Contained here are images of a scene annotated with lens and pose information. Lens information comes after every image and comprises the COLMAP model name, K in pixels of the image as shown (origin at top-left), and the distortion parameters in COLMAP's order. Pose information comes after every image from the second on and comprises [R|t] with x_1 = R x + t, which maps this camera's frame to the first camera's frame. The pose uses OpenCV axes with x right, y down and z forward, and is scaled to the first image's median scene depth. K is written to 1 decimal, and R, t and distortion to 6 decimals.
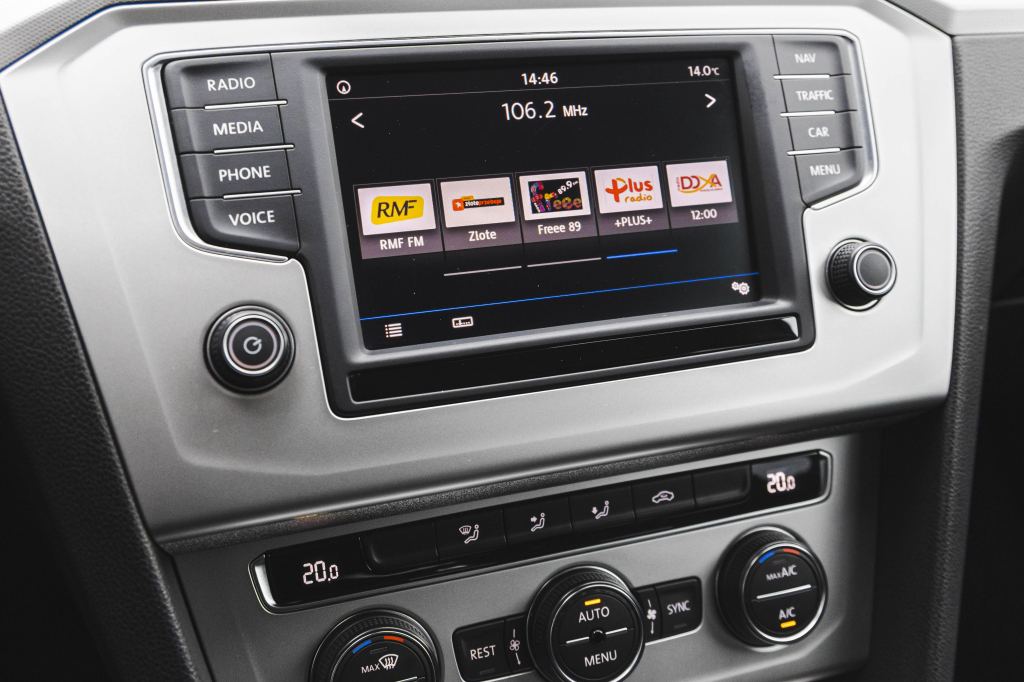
lens RADIAL K [[1082.9, 0, 511.7], [0, 1082.9, 297.1], [0, 0, 1]] dist [0.003317, 0.013992]
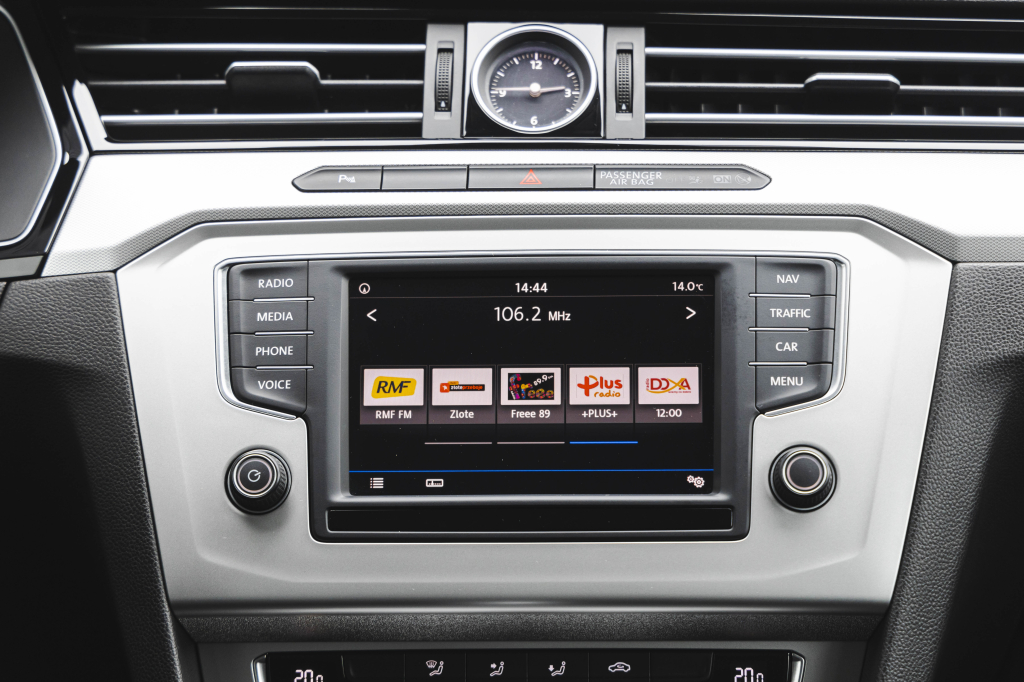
lens RADIAL K [[2577.7, 0, 512.0], [0, 2577.7, 341.0], [0, 0, 1]] dist [0.007368, 0.546644]
pose [[0.922639, 0.057126, -0.381411, 1.114896], [-0.107831, 0.987737, -0.112907, 0.180653], [0.370283, 0.145300, 0.917485, -1.626163]]
